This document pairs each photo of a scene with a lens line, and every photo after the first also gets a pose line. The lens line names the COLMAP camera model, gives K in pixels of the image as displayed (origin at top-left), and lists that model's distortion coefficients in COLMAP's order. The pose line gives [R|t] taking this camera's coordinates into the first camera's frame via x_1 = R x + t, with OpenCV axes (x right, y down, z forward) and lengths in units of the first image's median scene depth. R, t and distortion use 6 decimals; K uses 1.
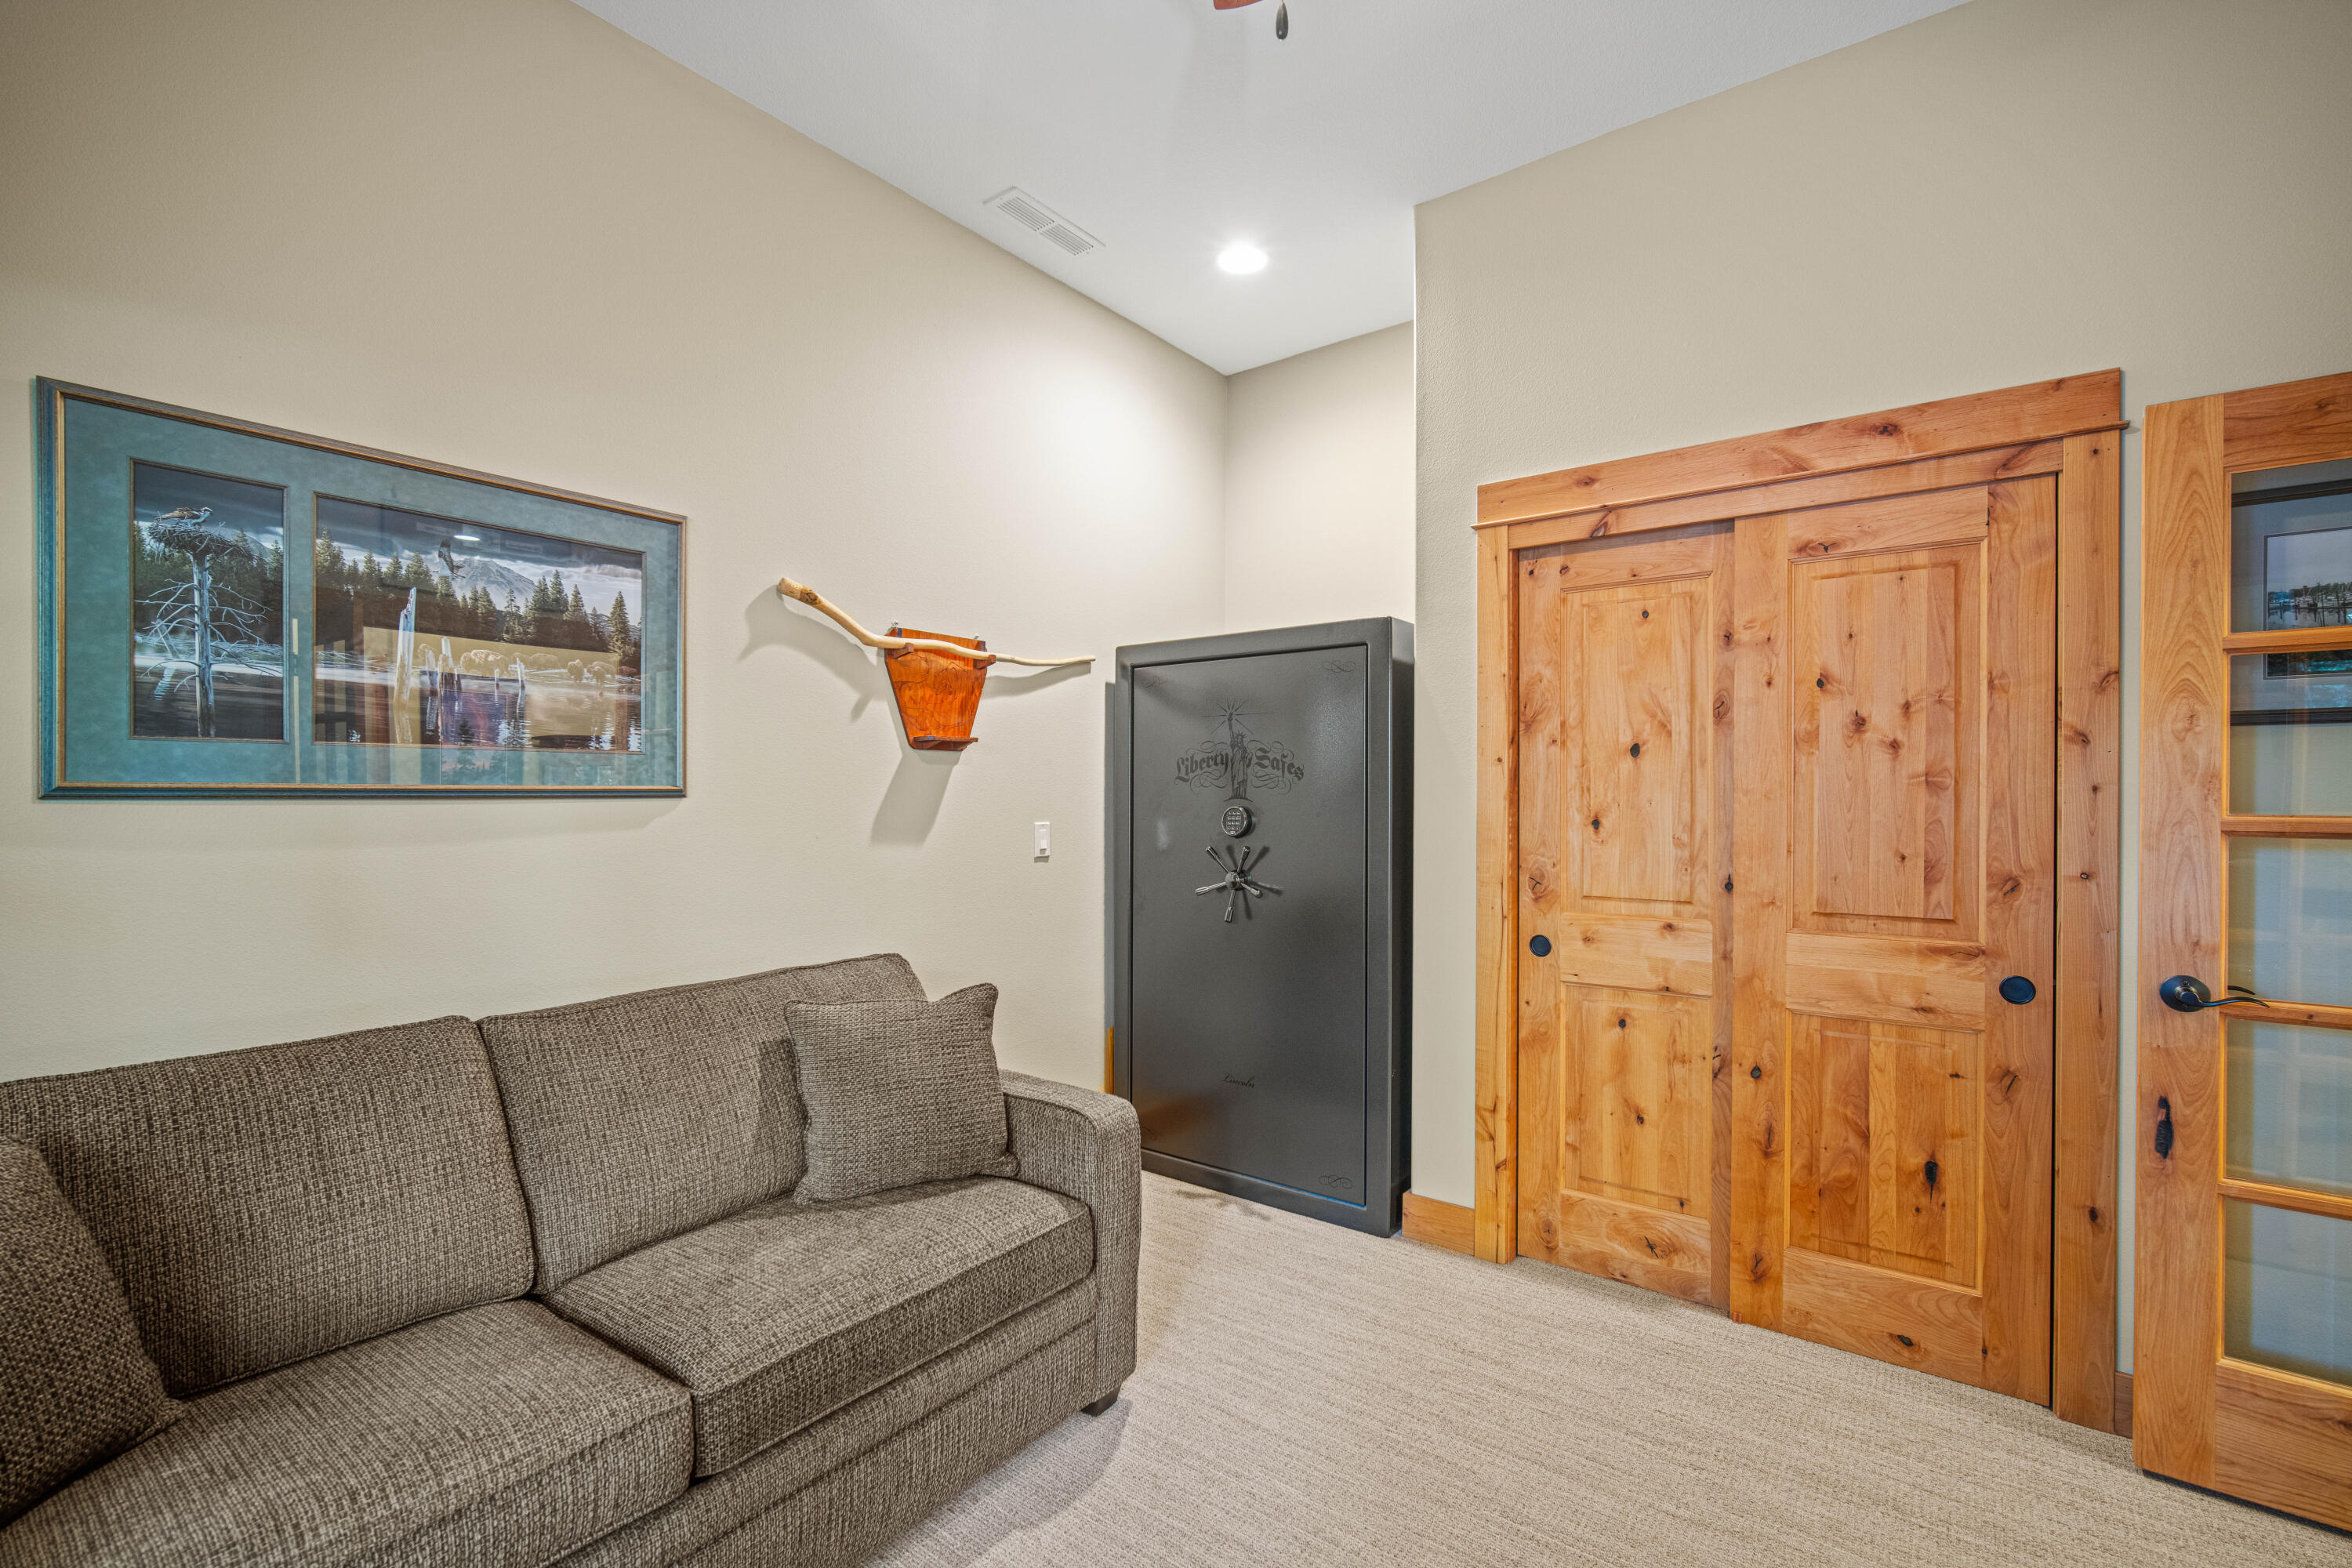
lens RADIAL K [[1024.6, 0, 1170.7], [0, 1024.6, 780.8], [0, 0, 1]] dist [-0.010407, 0.001054]
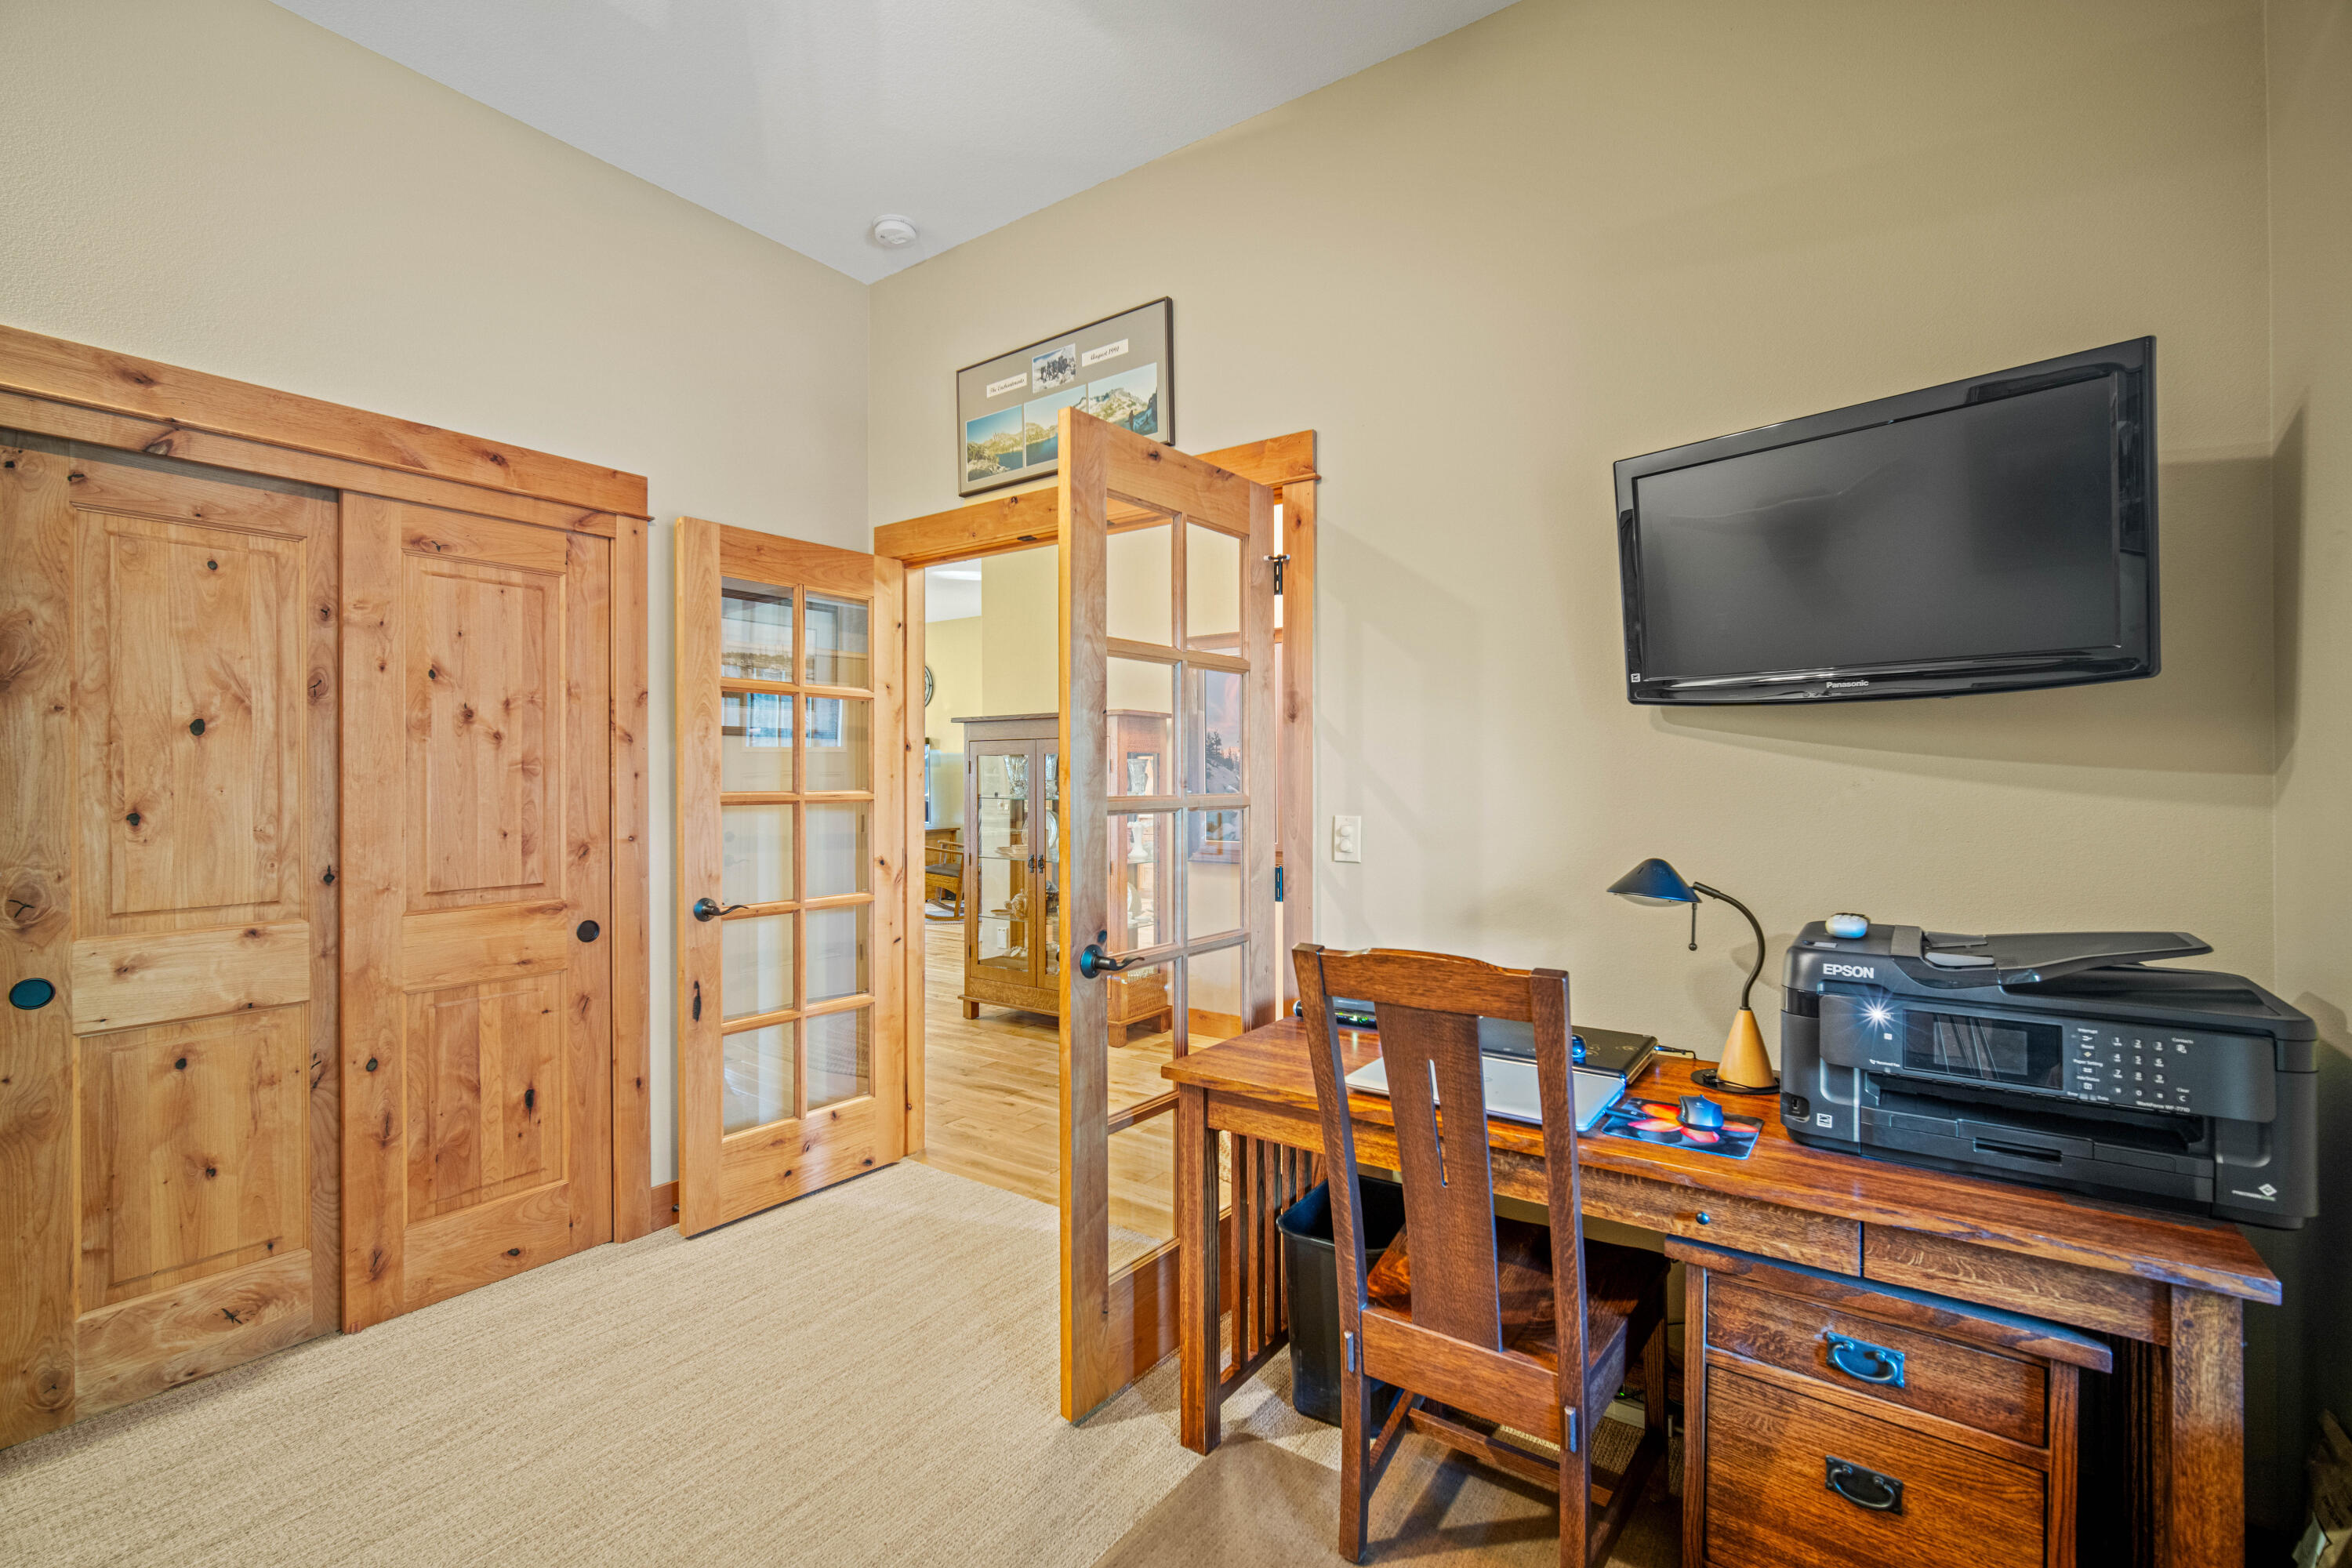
lens RADIAL K [[1017.8, 0, 1185.8], [0, 1017.8, 740.6], [0, 0, 1]] dist [-0.009223, 0.000753]
pose [[-0.039554, 0.034429, 0.998624, -0.440856], [-0.010402, 0.999338, -0.034865, 0.001286], [-0.999163, -0.011767, -0.039170, 0.267232]]
